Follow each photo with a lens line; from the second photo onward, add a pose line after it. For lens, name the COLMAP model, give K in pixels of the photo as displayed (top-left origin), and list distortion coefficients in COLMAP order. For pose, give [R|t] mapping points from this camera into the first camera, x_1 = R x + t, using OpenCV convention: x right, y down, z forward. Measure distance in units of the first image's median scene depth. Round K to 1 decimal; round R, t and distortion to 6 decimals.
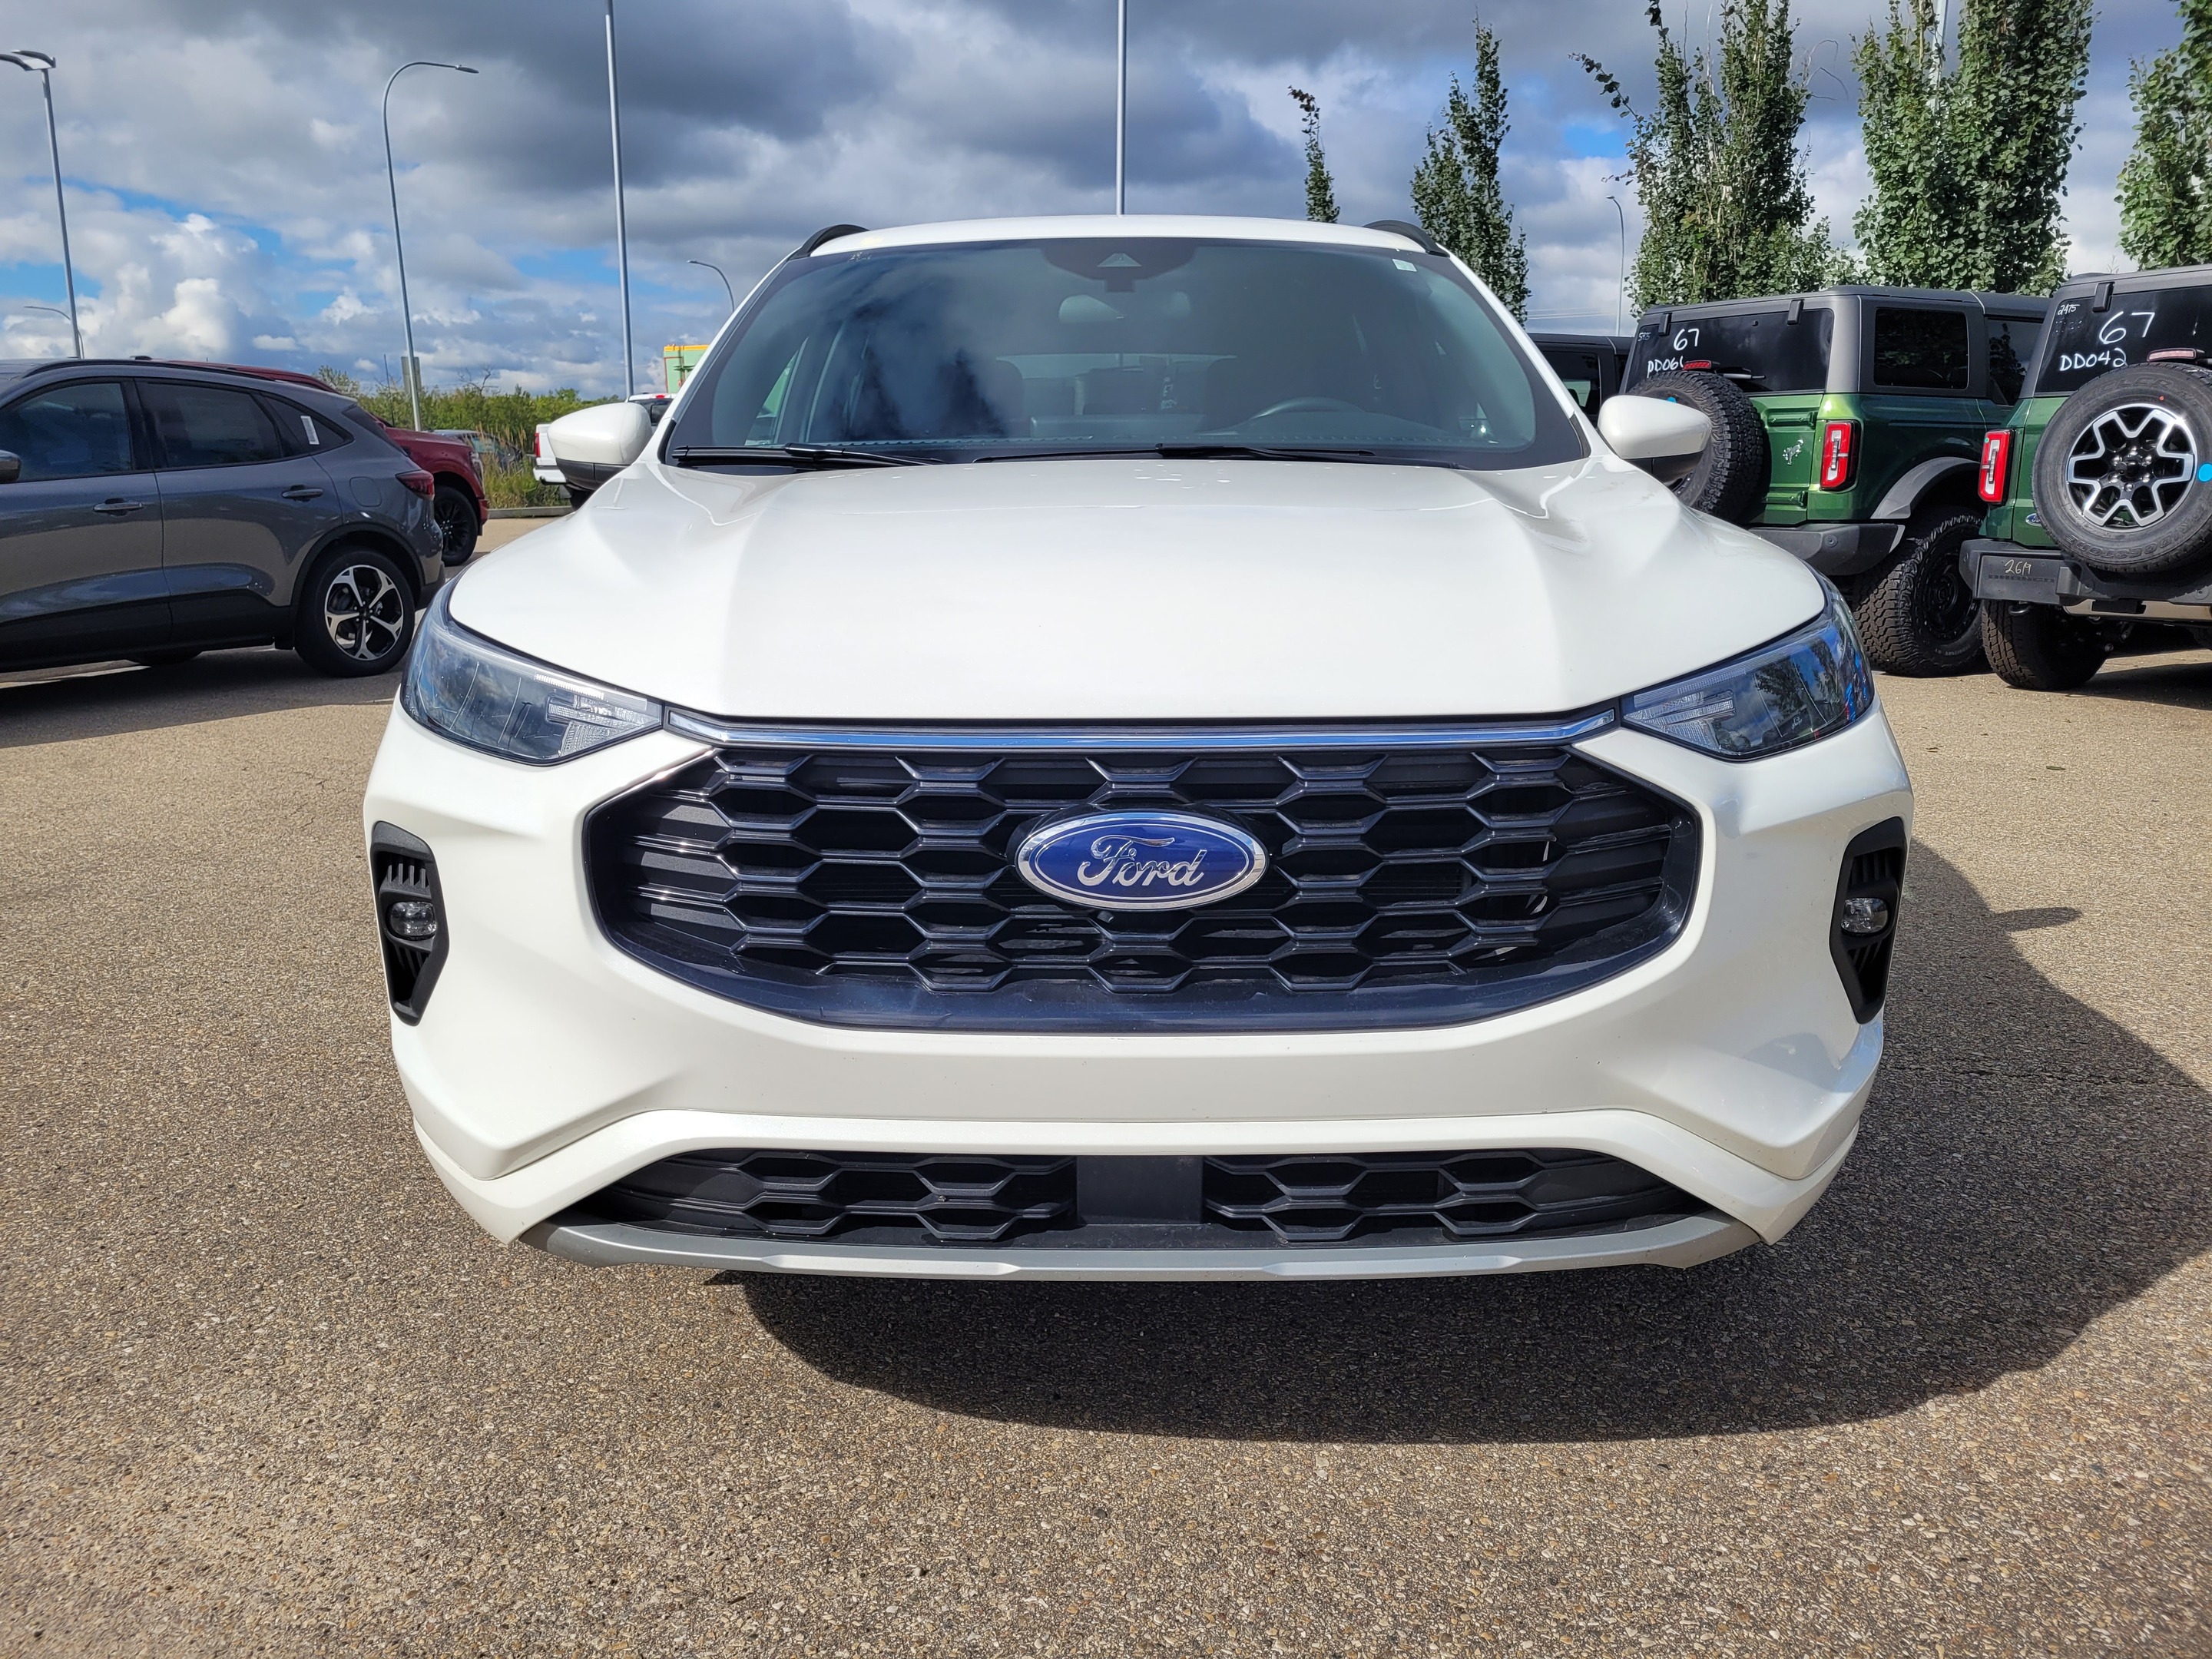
lens RADIAL K [[1700.8, 0, 1091.8], [0, 1700.8, 835.1], [0, 0, 1]] dist [0.011621, -0.001330]
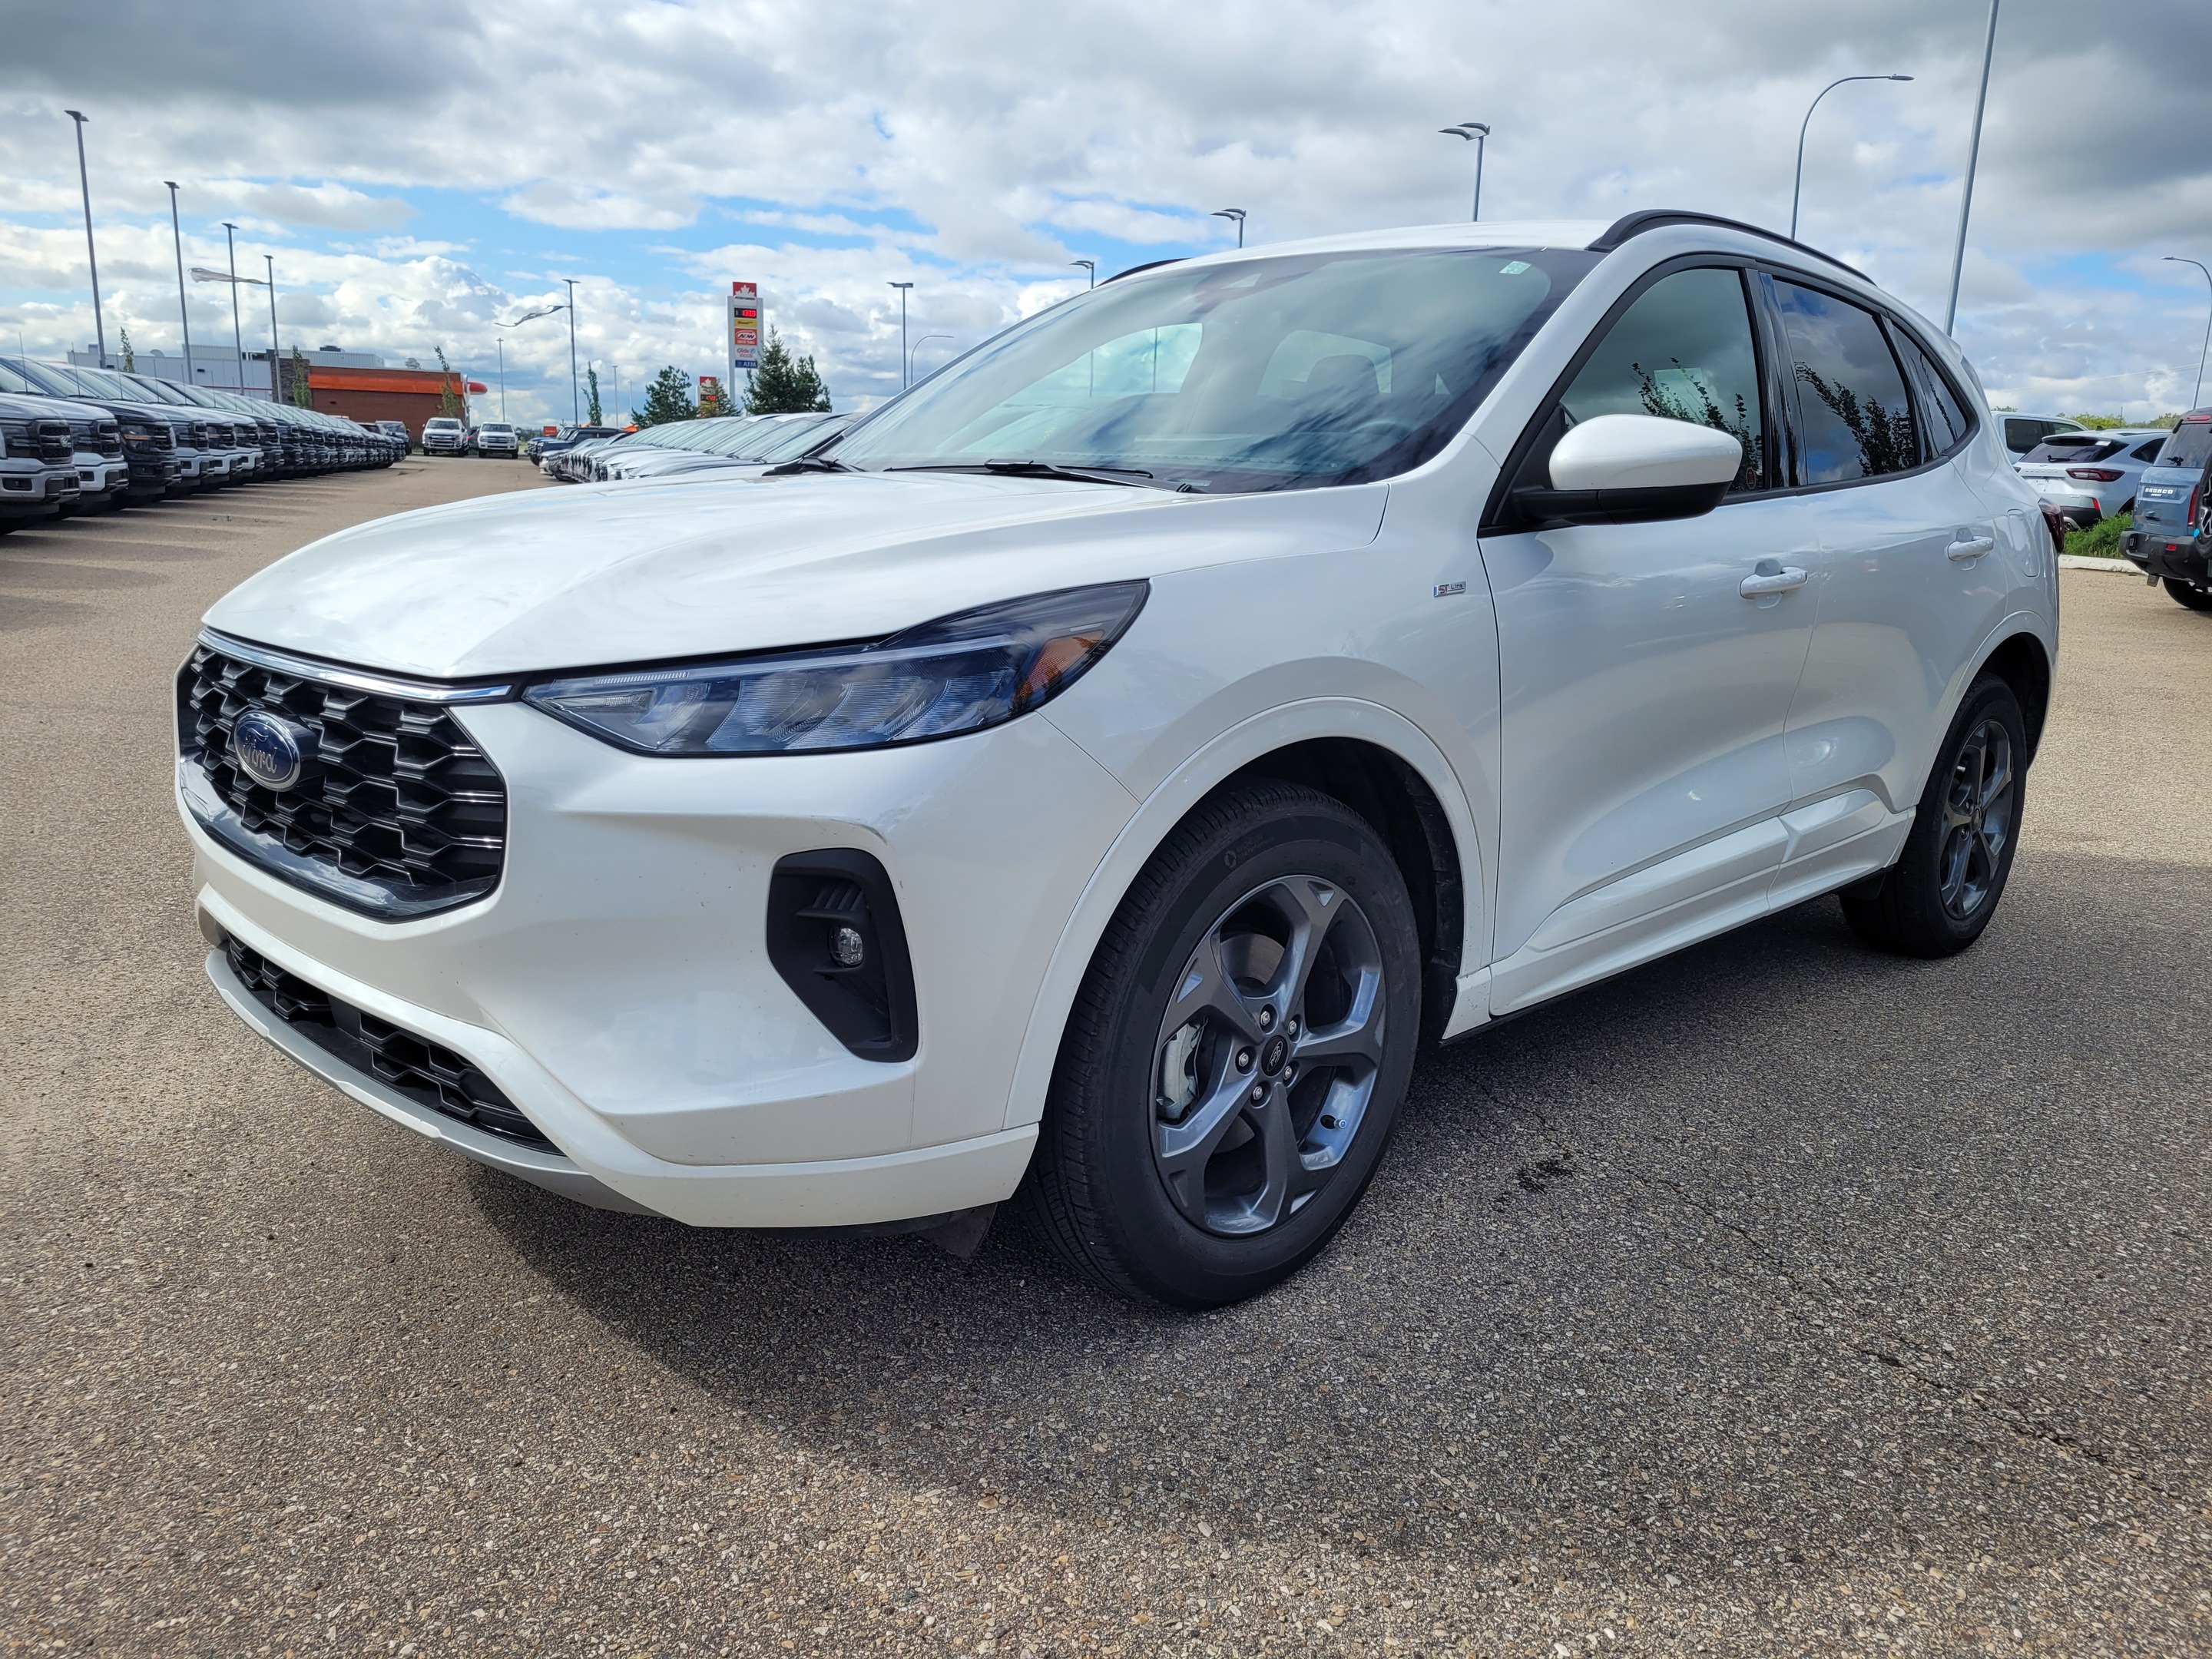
lens RADIAL K [[1700.8, 0, 1091.9], [0, 1700.8, 830.3], [0, 0, 1]] dist [0.011621, -0.001330]
pose [[0.706364, 0.165799, -0.688158, 1.150700], [-0.175139, 0.982890, 0.057037, -0.092737], [0.685840, 0.080235, 0.723316, 0.358589]]
